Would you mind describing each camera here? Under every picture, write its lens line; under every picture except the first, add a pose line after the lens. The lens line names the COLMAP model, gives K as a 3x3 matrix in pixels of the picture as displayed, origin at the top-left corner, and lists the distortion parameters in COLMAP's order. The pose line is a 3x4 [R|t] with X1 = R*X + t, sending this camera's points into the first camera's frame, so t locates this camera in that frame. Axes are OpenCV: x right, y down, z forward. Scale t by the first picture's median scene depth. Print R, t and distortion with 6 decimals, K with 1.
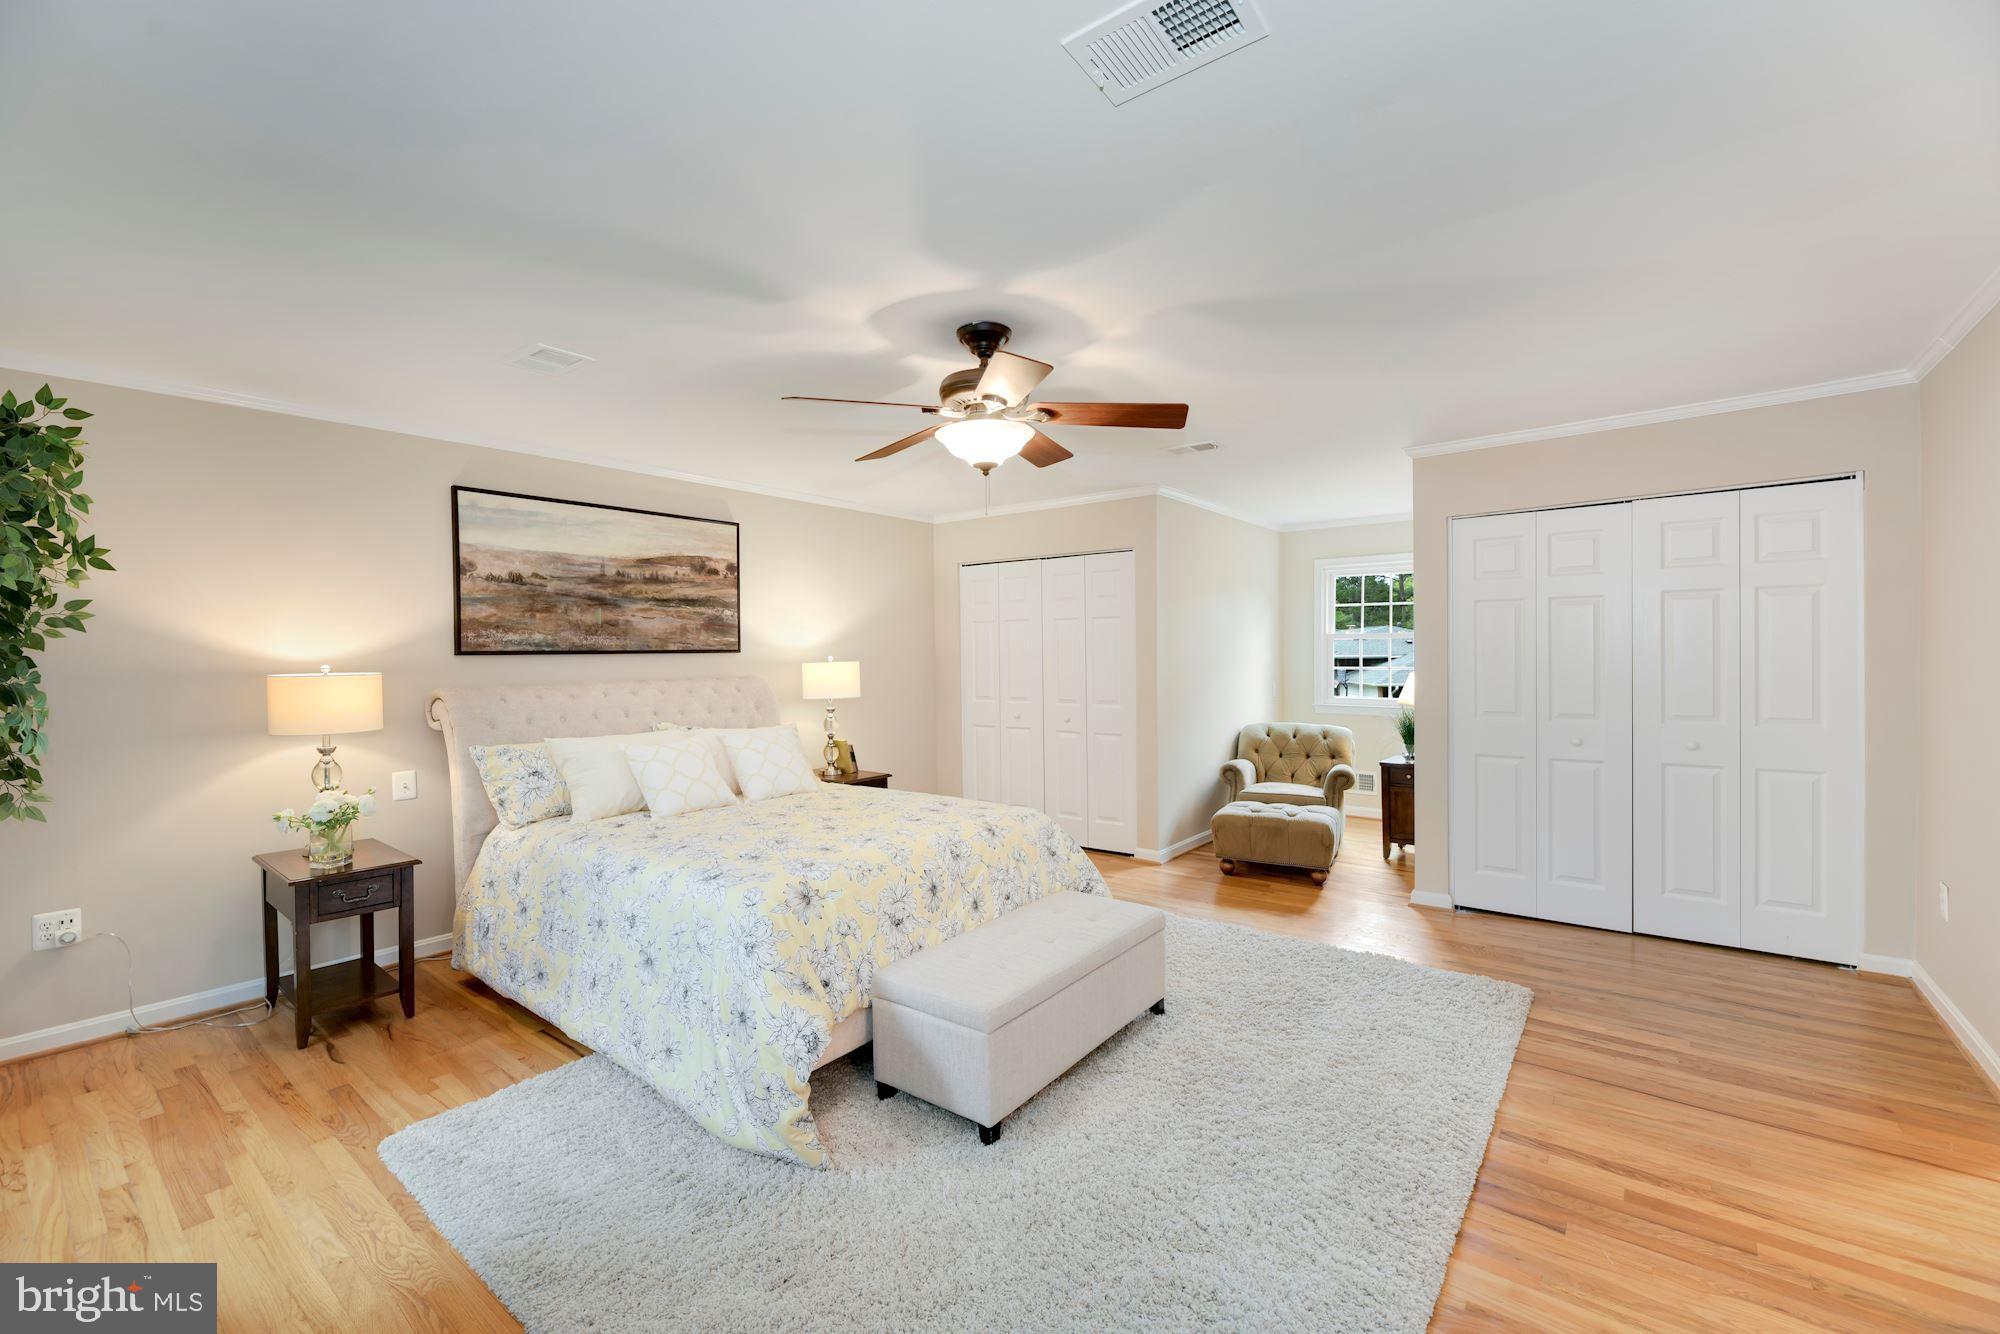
lens RADIAL K [[826.4, 0, 1007.4], [0, 826.4, 665.2], [0, 0, 1]] dist [-0.007110, -0.001517]
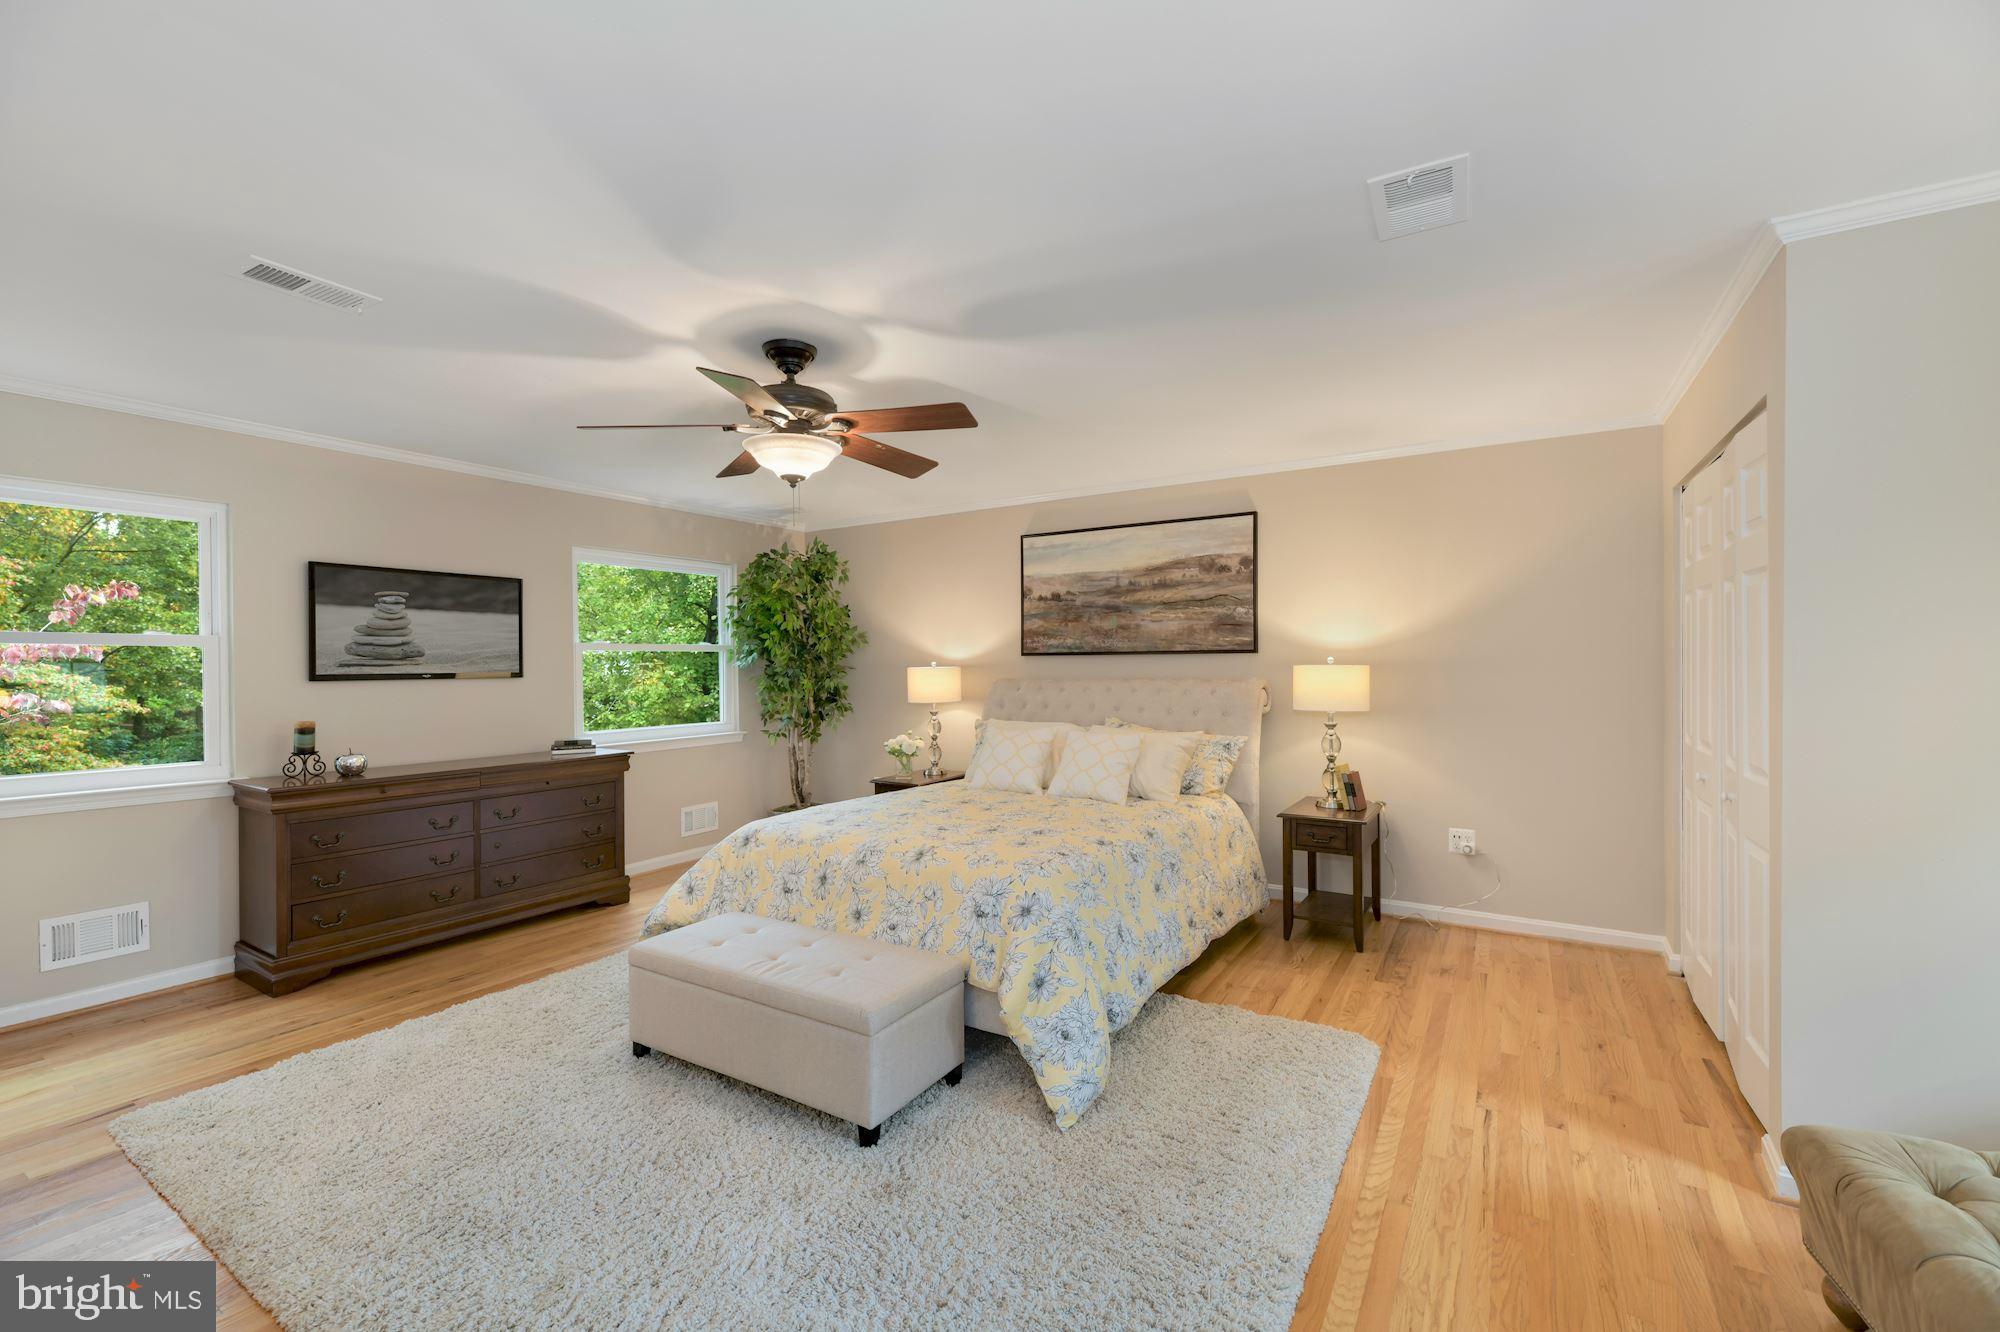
lens RADIAL K [[826.4, 0, 1007.2], [0, 826.4, 663.2], [0, 0, 1]] dist [-0.007110, -0.001517]
pose [[0.100242, 0.013589, -0.994870, 0.634624], [-0.007672, 0.999888, 0.012885, -0.015139], [0.994934, 0.006341, 0.100335, 0.719474]]
